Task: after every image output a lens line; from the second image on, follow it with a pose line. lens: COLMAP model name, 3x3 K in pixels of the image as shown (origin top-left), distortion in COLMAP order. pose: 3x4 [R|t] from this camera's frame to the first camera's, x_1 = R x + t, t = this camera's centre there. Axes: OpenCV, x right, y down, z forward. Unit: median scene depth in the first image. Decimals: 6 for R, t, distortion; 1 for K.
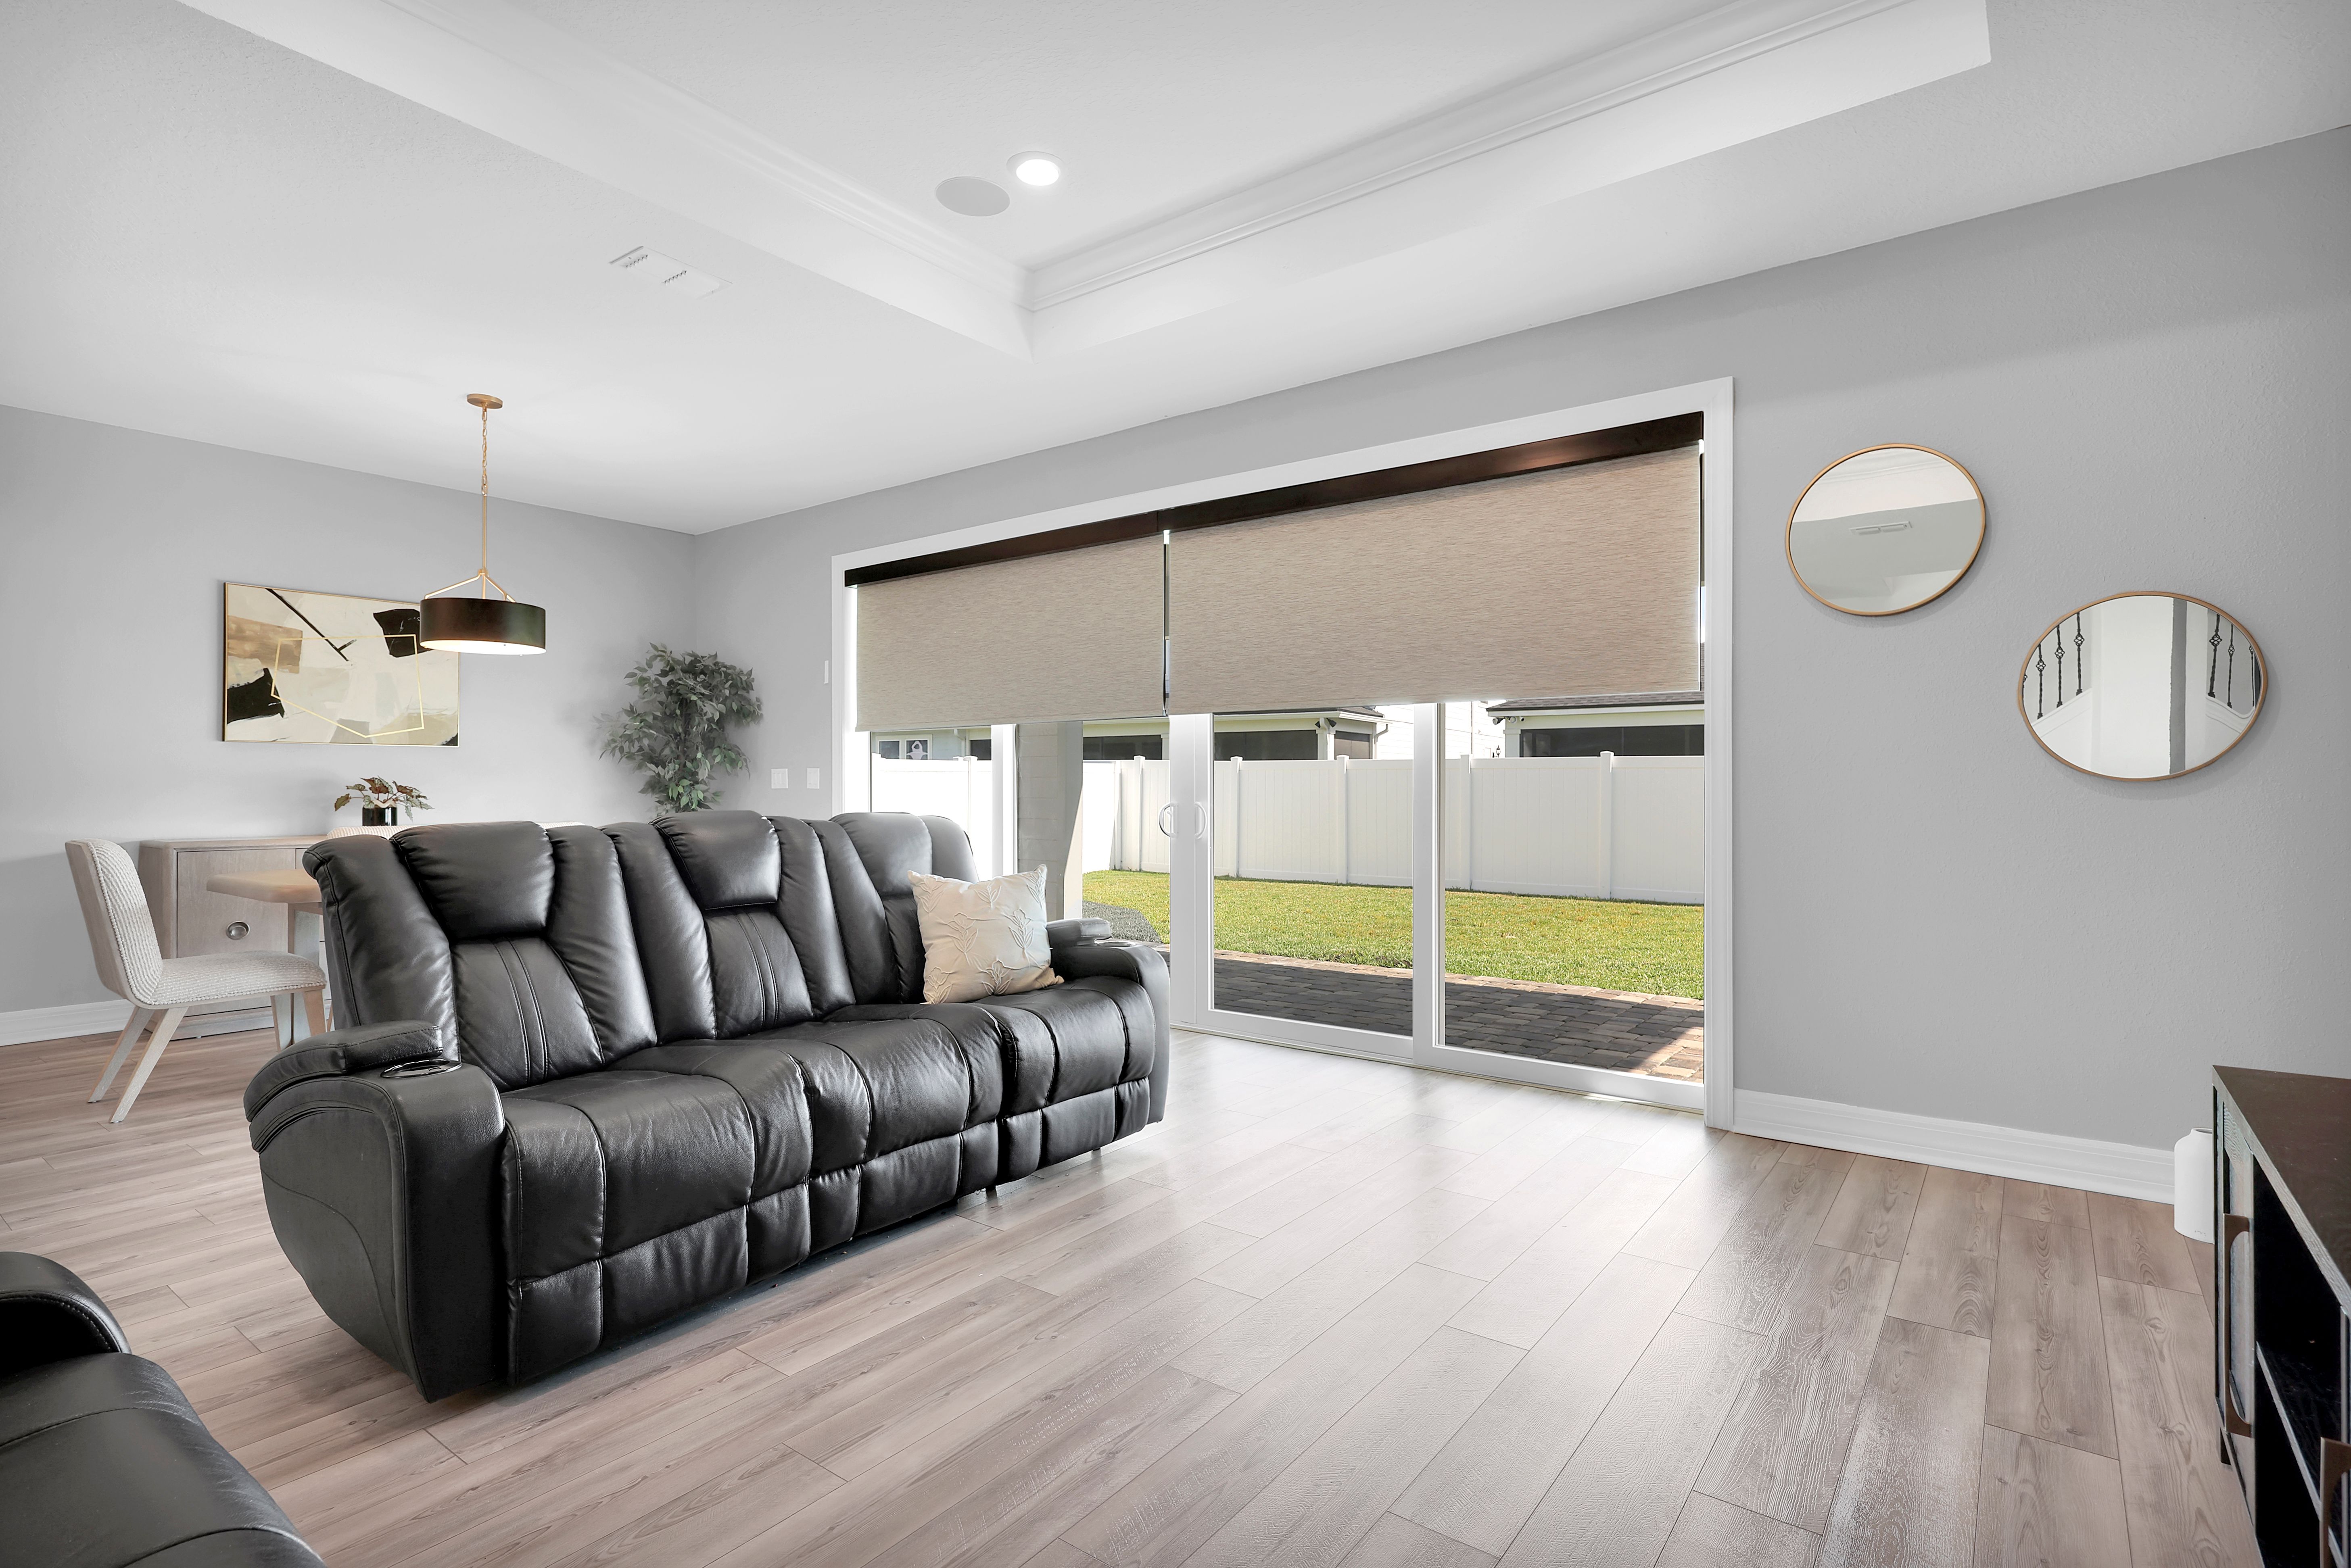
lens RADIAL K [[1141.4, 0, 1175.5], [0, 1141.4, 784.0], [0, 0, 1]] dist [-0.000042, 0.000072]
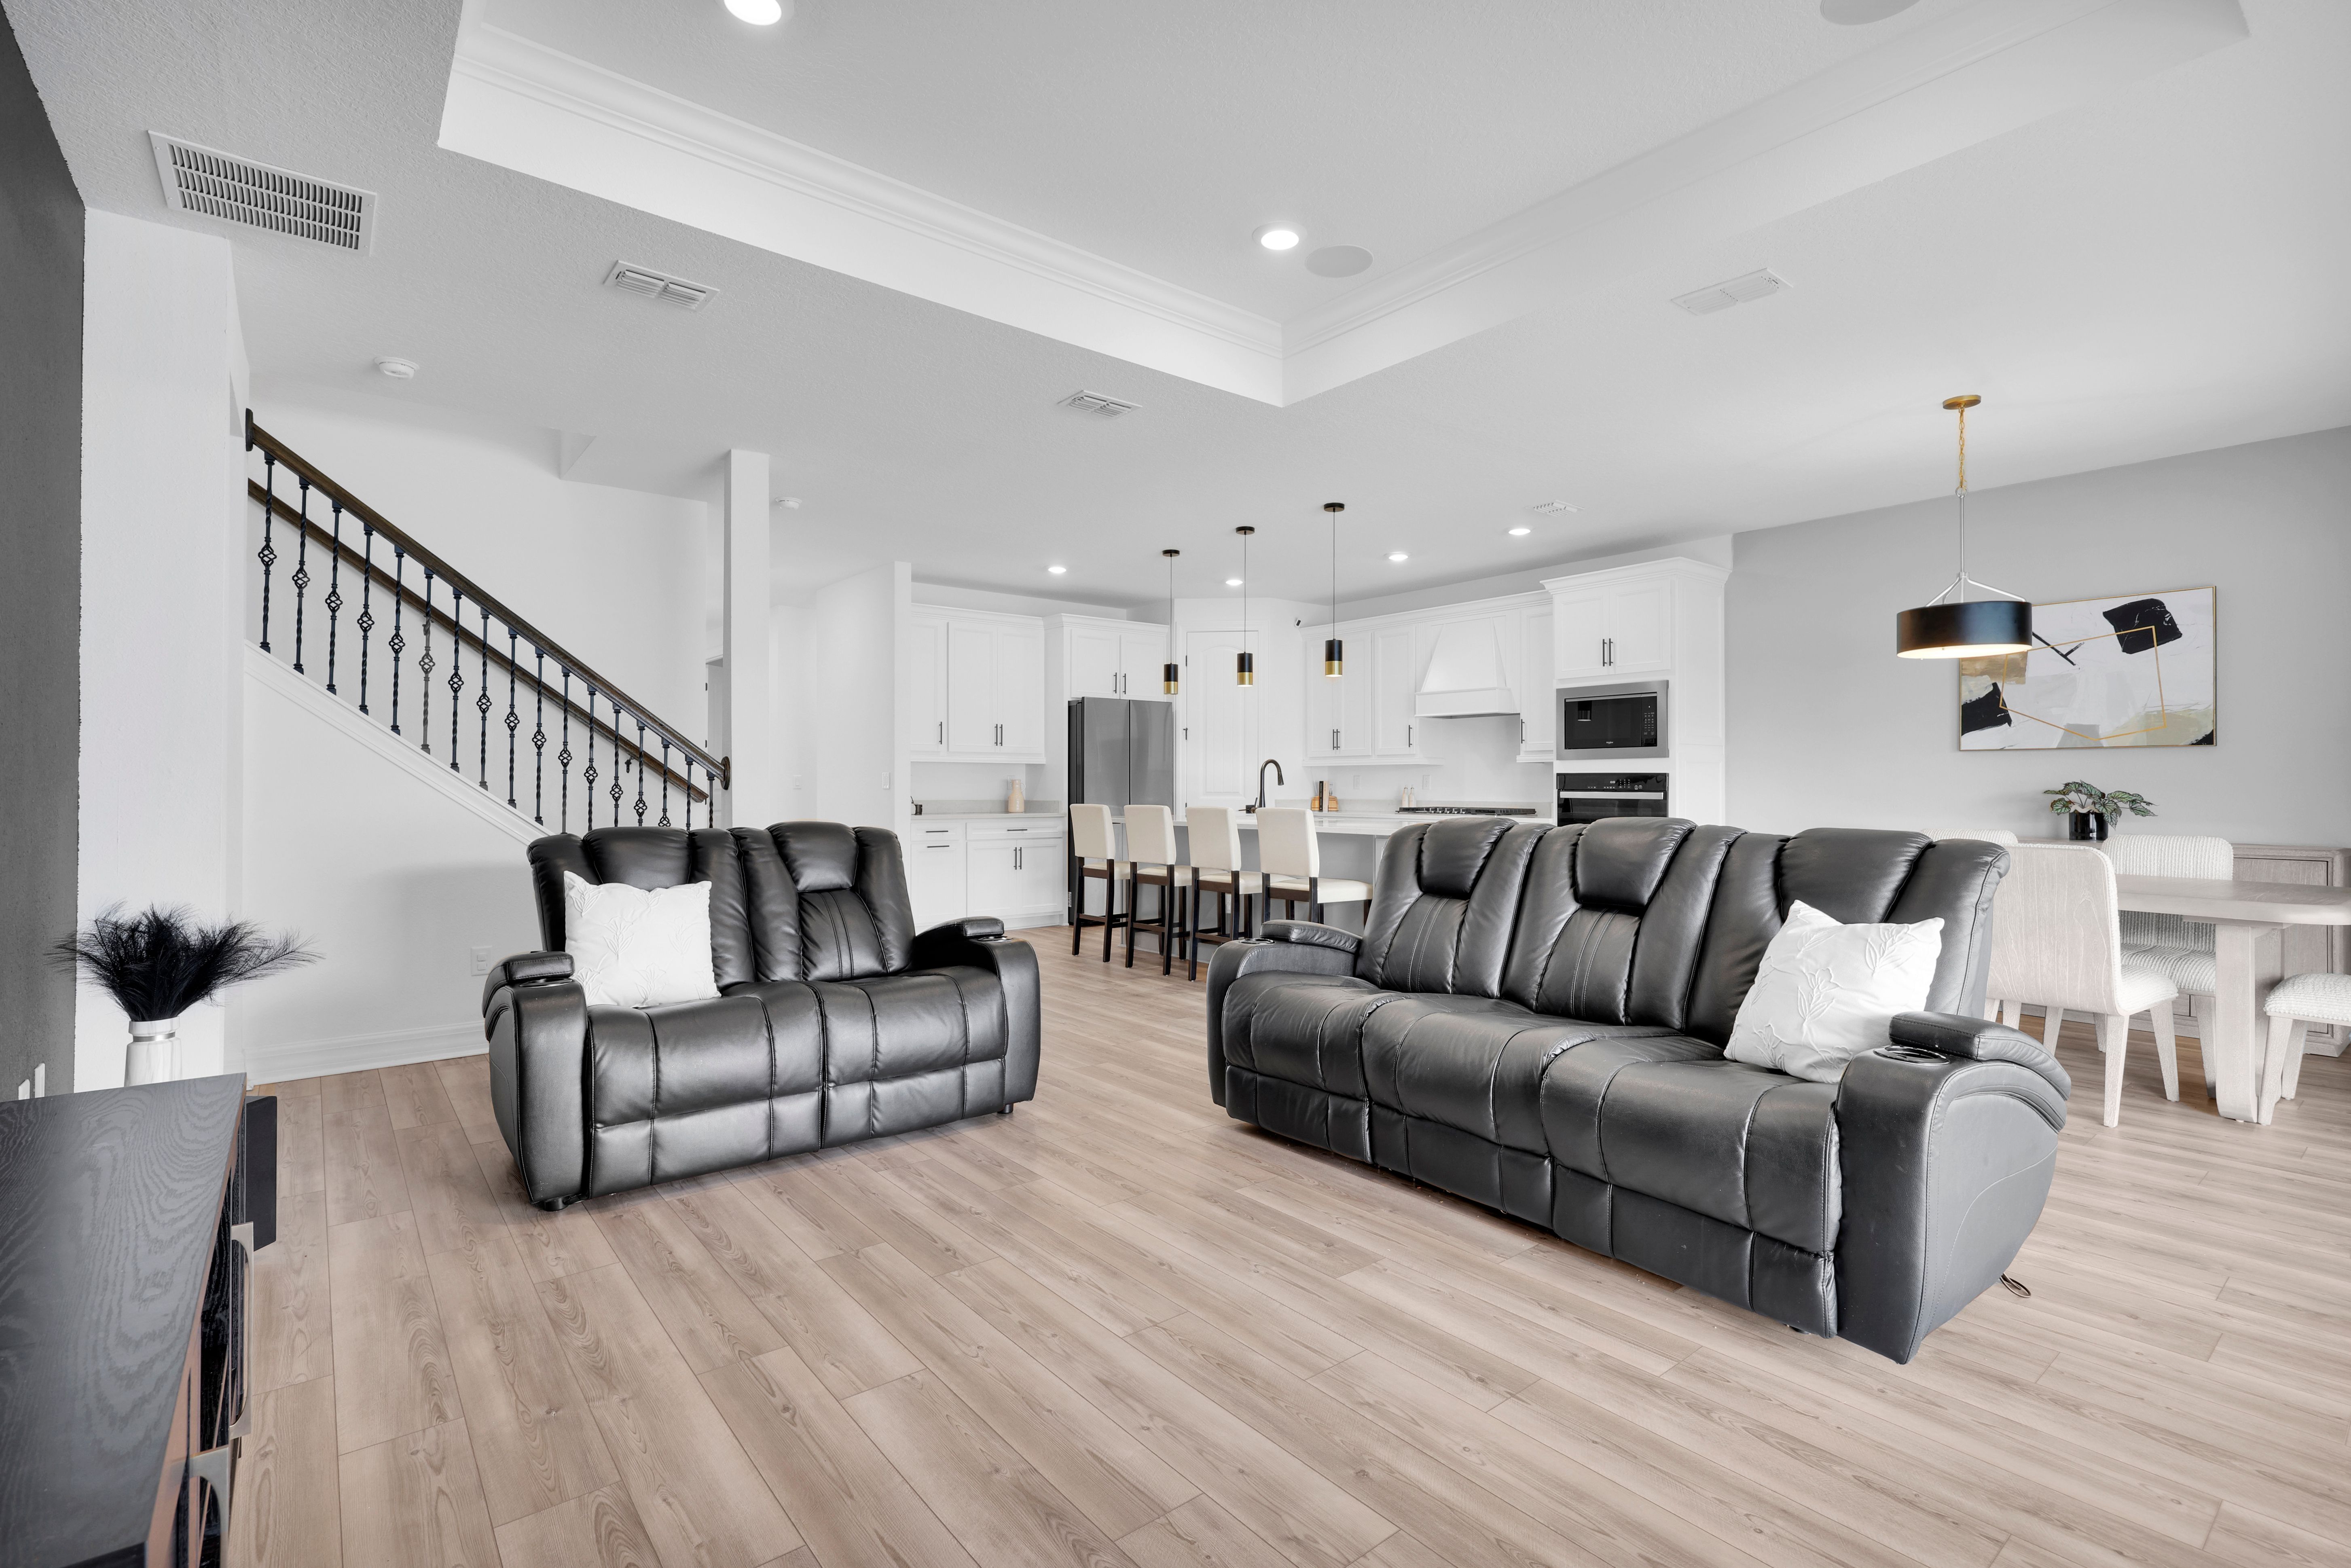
lens RADIAL K [[1073.0, 0, 1170.3], [0, 1073.0, 774.6], [0, 0, 1]] dist [0.001177, 0.000115]
pose [[-0.243851, -0.008688, -0.969774, 0.396220], [0.000423, 0.999959, -0.009064, -0.003919], [0.969813, -0.002620, -0.243838, 0.480257]]
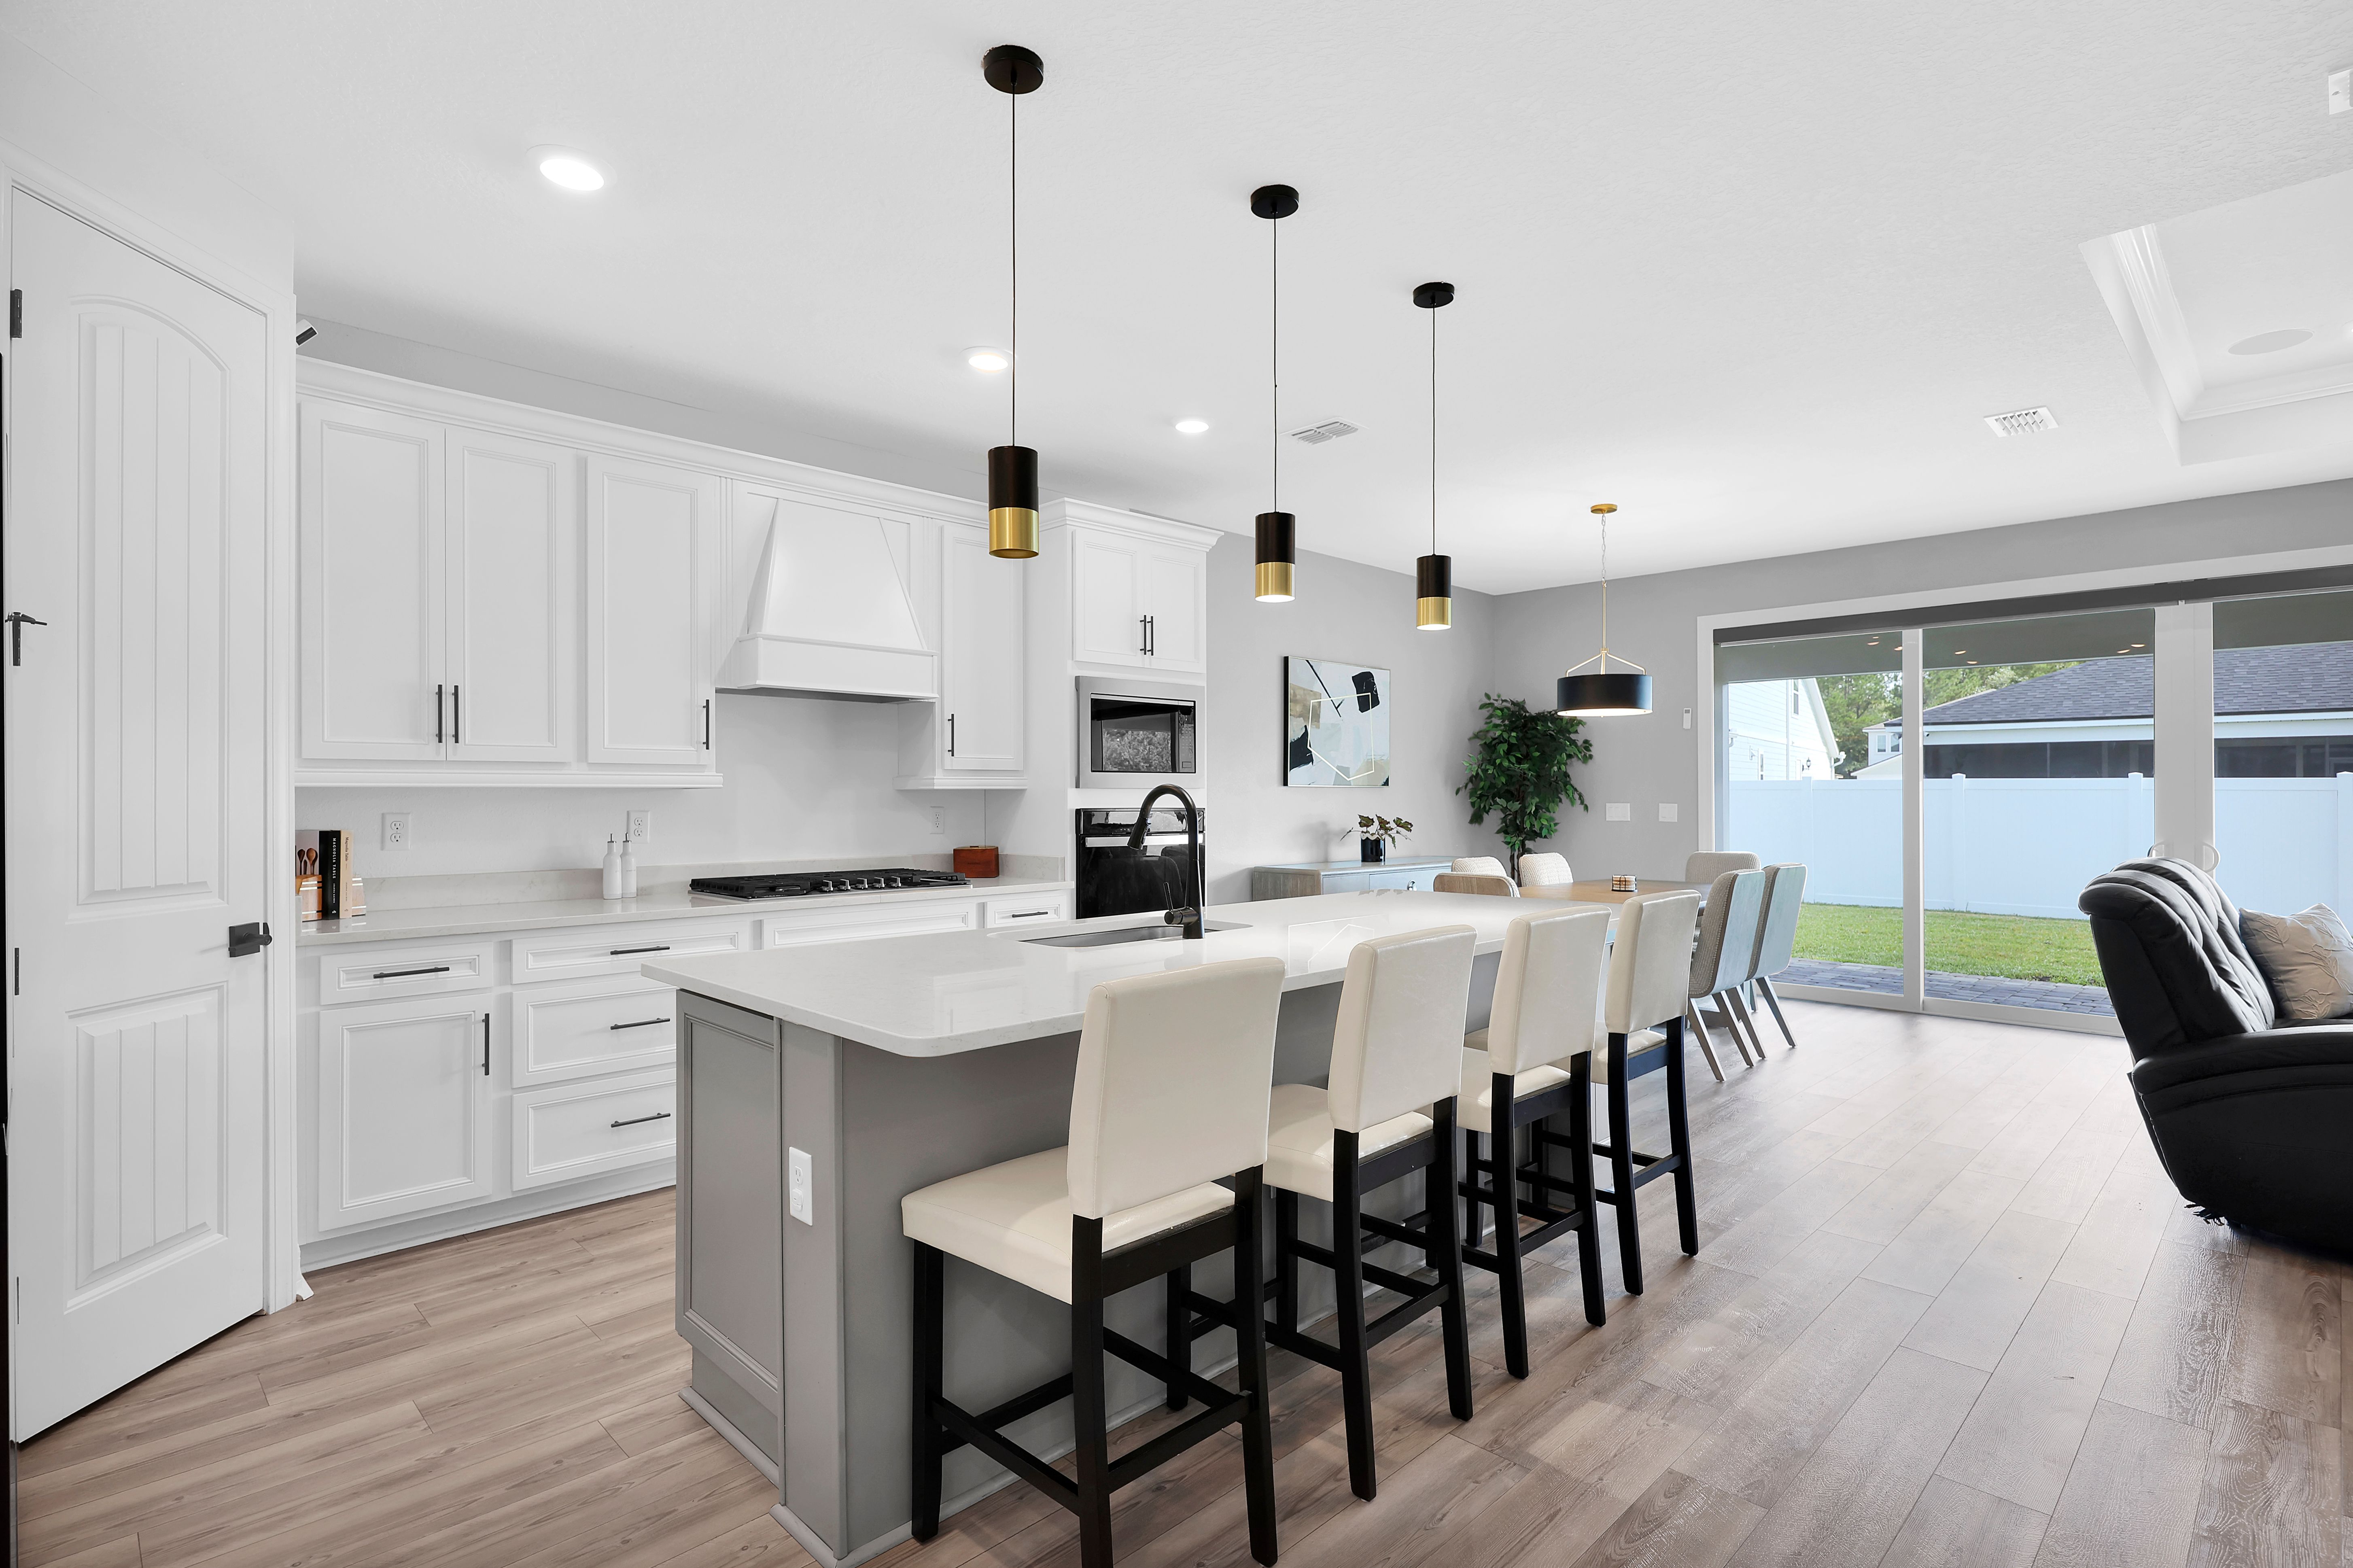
lens RADIAL K [[1149.9, 0, 1176.5], [0, 1149.9, 784.0], [0, 0, 1]] dist [0.001185, -0.000427]
pose [[0.990177, -0.001854, -0.139805, -0.757707], [0.000742, 0.999968, -0.008006, -0.028680], [0.139815, 0.007823, 0.990147, -0.232979]]
